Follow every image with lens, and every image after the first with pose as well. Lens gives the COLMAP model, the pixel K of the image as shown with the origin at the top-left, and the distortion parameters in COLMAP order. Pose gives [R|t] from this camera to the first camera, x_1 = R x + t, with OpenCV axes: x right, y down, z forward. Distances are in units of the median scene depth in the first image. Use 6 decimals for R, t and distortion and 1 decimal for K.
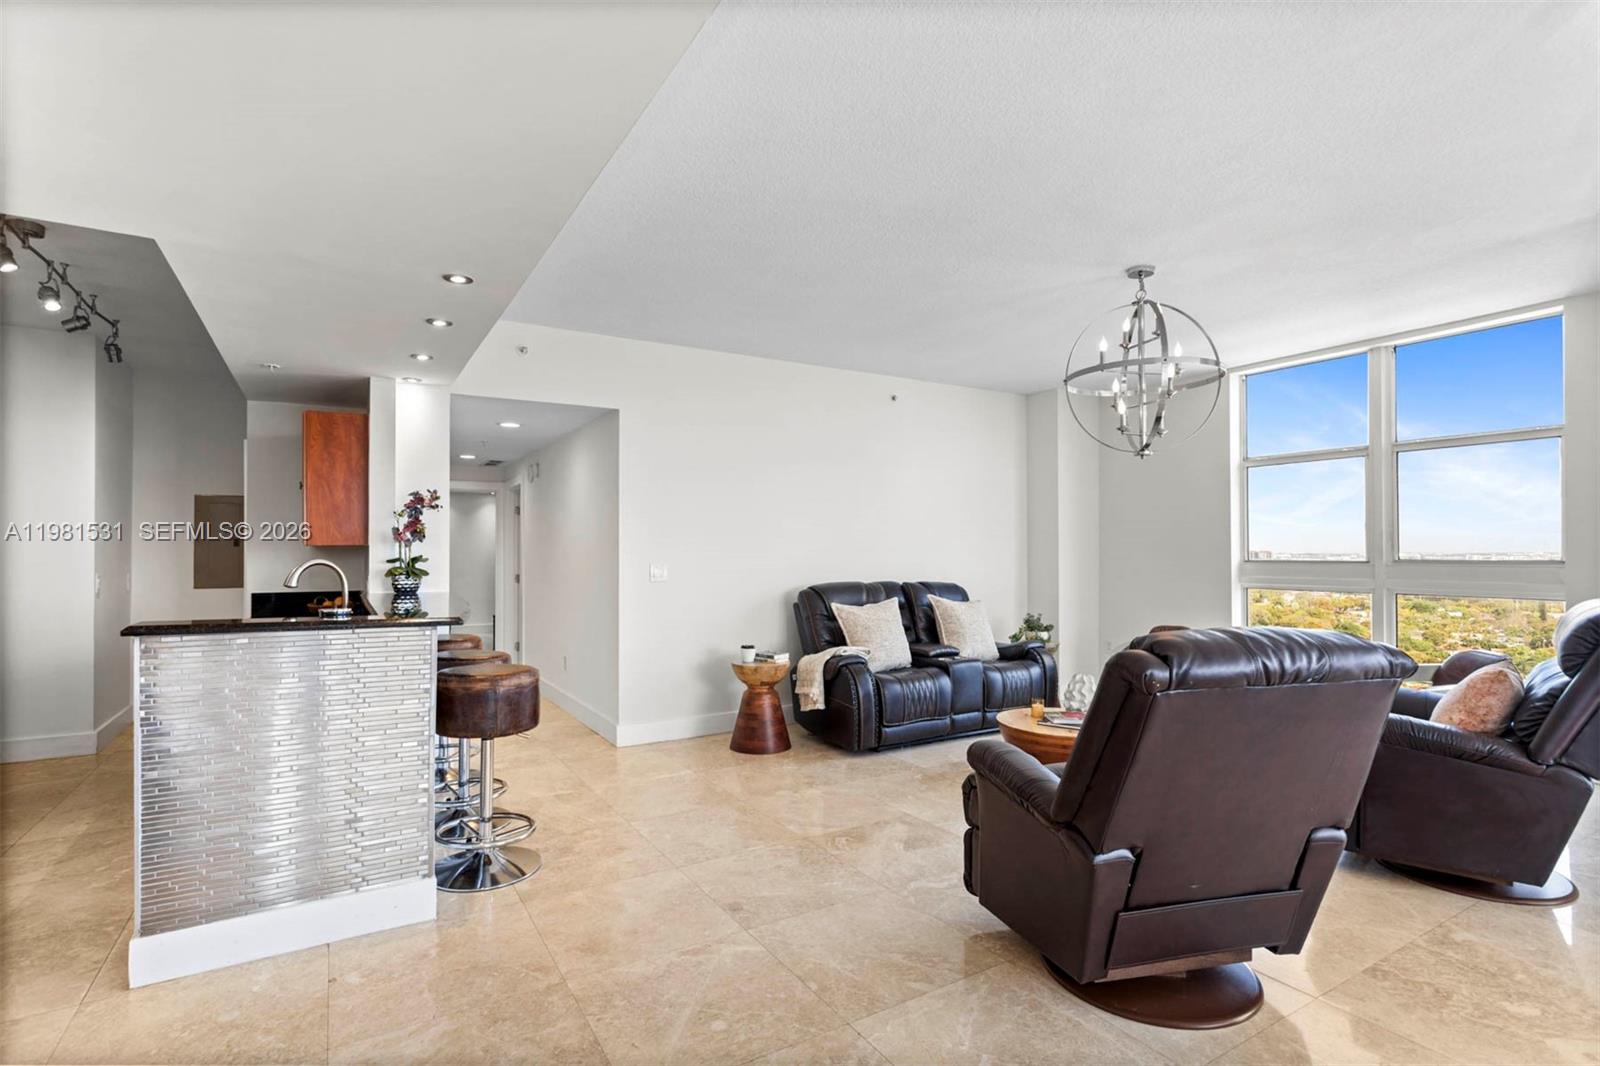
lens RADIAL K [[773.4, 0, 802.7], [0, 773.4, 541.5], [0, 0, 1]] dist [-0.010313, 0.005290]
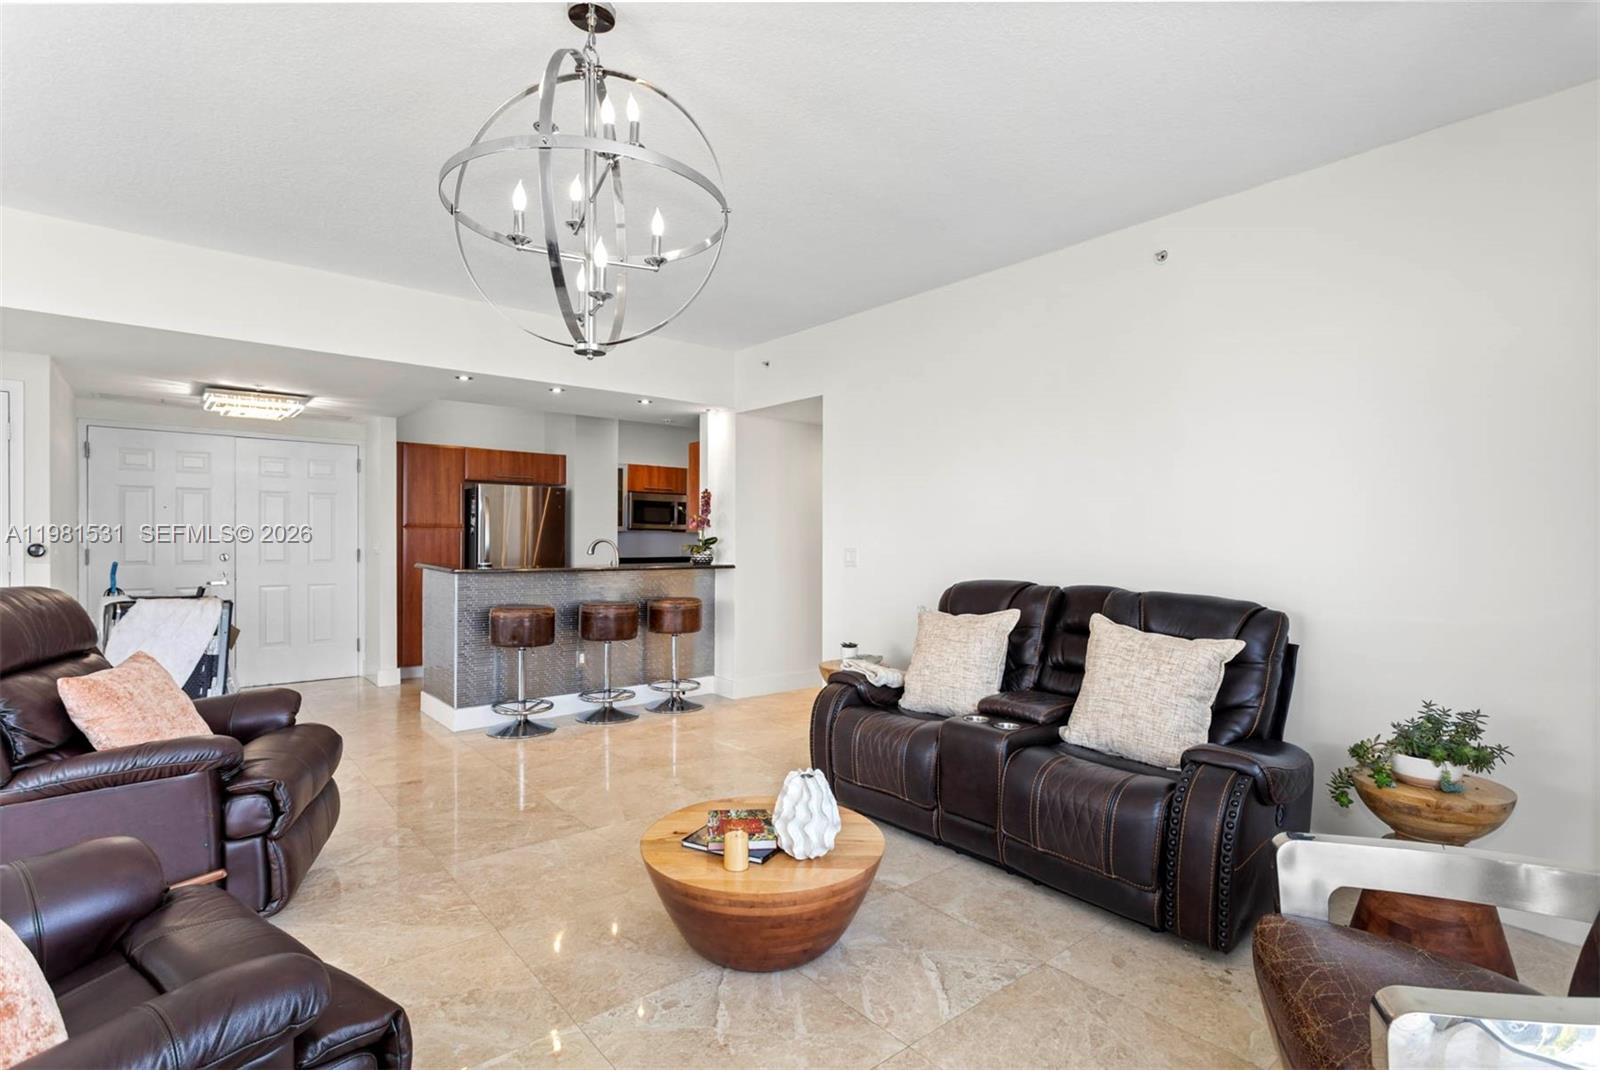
lens RADIAL K [[773.4, 0, 802.7], [0, 773.4, 542.9], [0, 0, 1]] dist [-0.010313, 0.005290]
pose [[0.144919, 0.005717, -0.989427, 0.895925], [0.004952, 0.999967, 0.006503, 0.018316], [0.989431, -0.005842, 0.144886, 0.953311]]
